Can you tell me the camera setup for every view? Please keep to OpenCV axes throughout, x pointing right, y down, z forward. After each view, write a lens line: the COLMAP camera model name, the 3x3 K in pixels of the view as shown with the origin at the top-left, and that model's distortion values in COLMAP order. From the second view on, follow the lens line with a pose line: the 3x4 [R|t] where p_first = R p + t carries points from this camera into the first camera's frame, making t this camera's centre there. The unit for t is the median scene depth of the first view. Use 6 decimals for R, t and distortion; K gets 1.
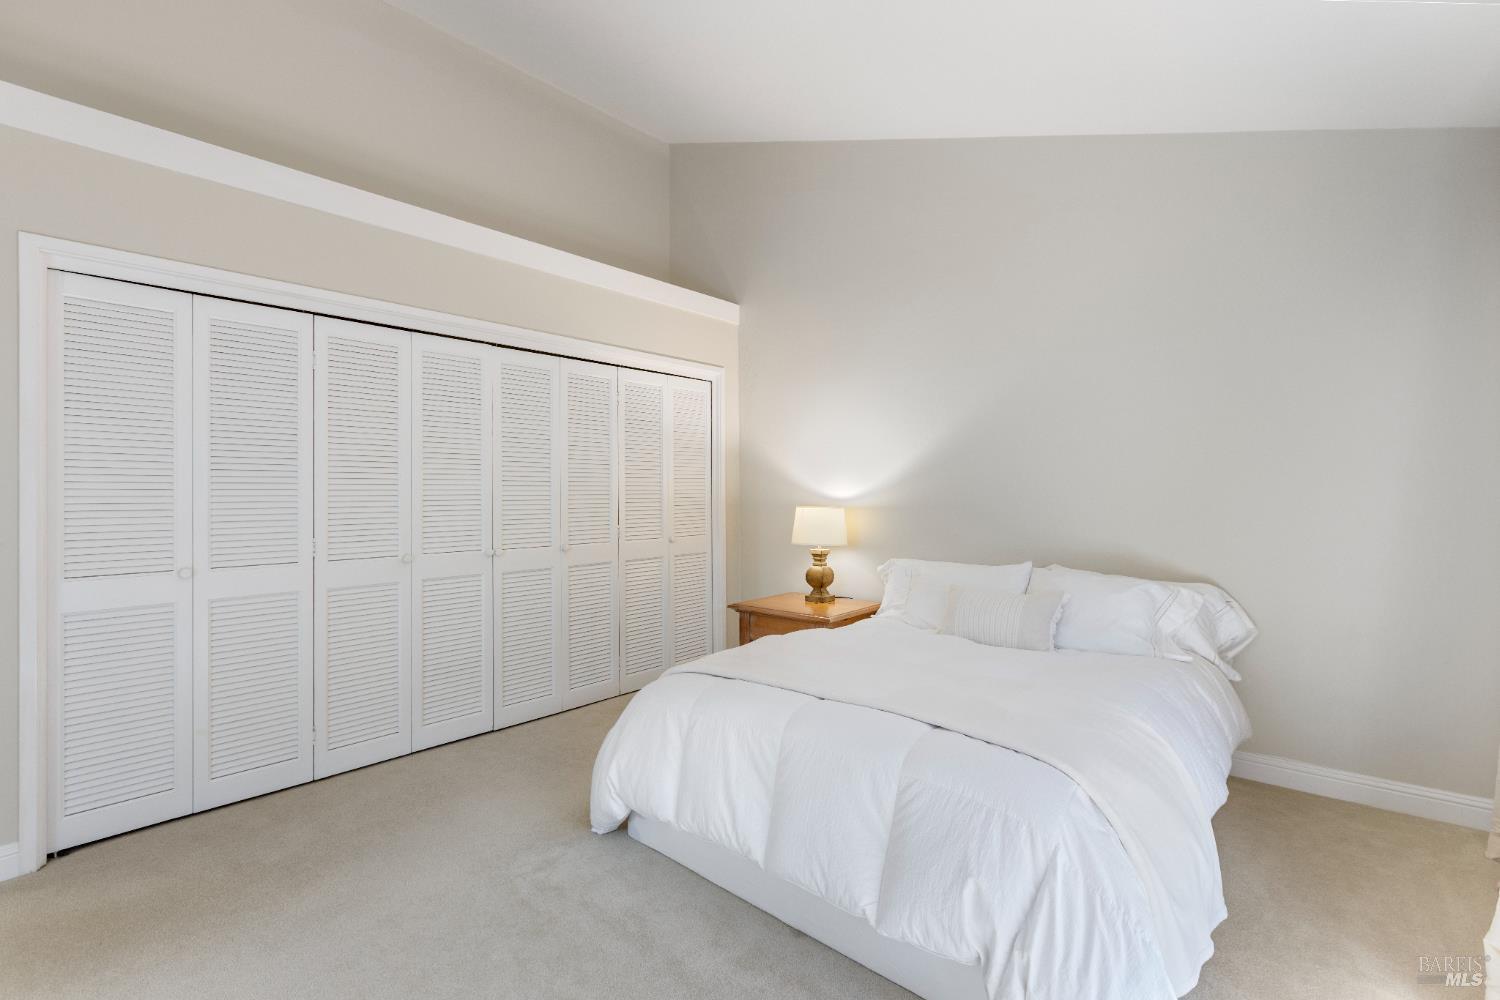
lens RADIAL K [[660.9, 0, 735.6], [0, 660.9, 497.2], [0, 0, 1]] dist [0.000168, 0.000106]
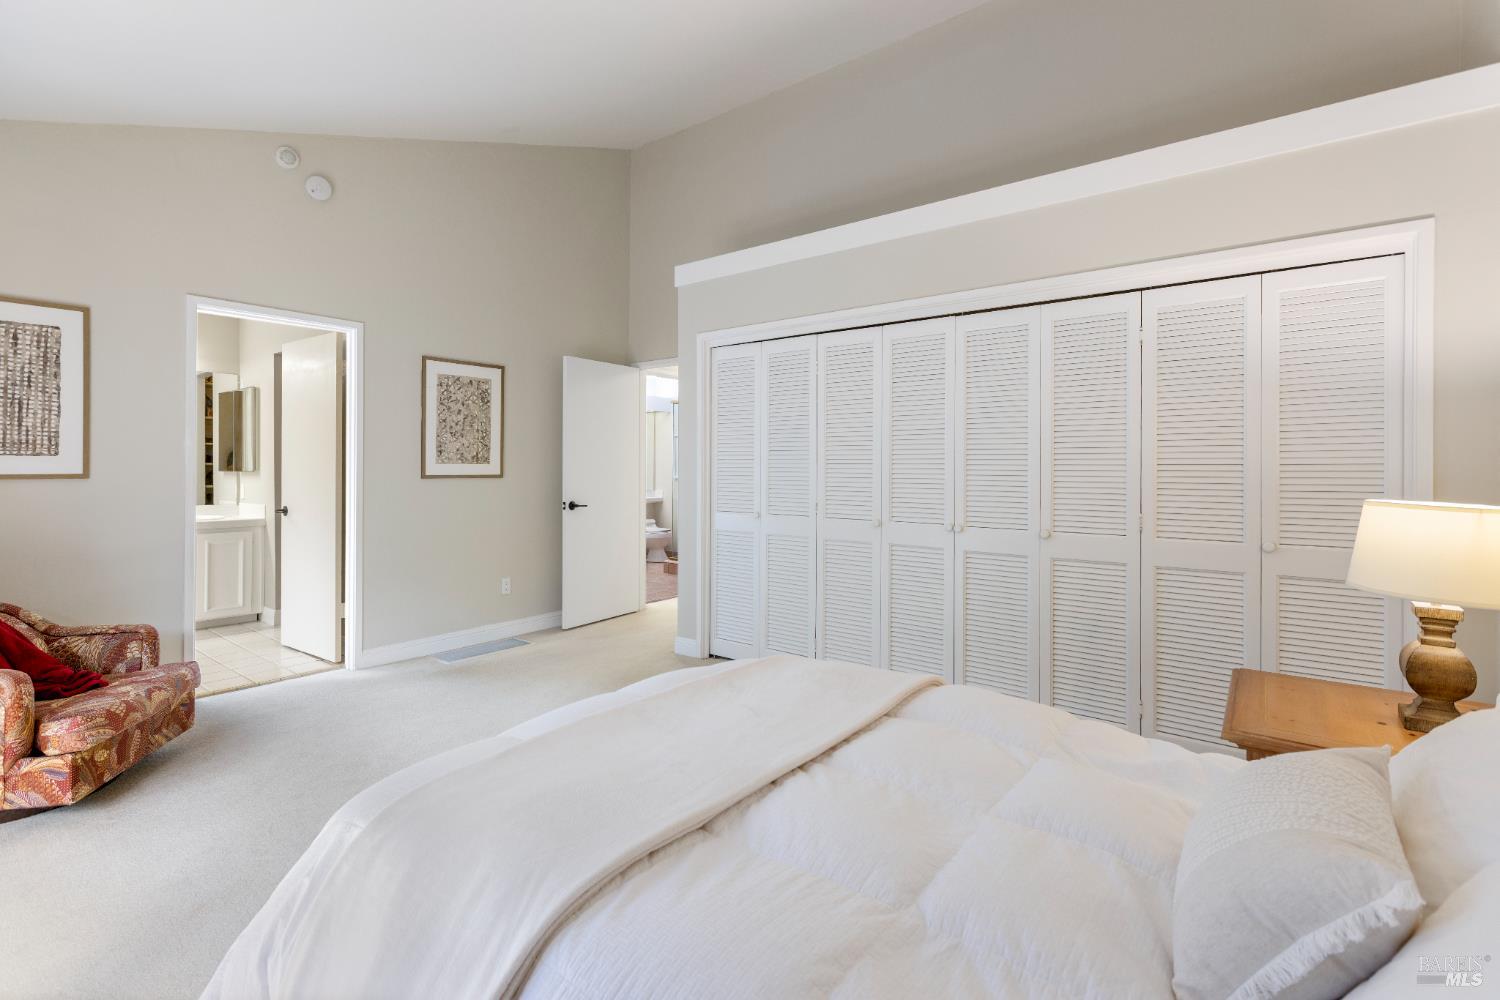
lens RADIAL K [[677.5, 0, 782.1], [0, 677.5, 468.2], [0, 0, 1]] dist [0.000570, 0.000116]
pose [[0.105594, 0.006714, -0.994387, 0.619676], [-0.012818, 0.999903, 0.005390, -0.007202], [0.994327, 0.012176, 0.105670, 0.660952]]
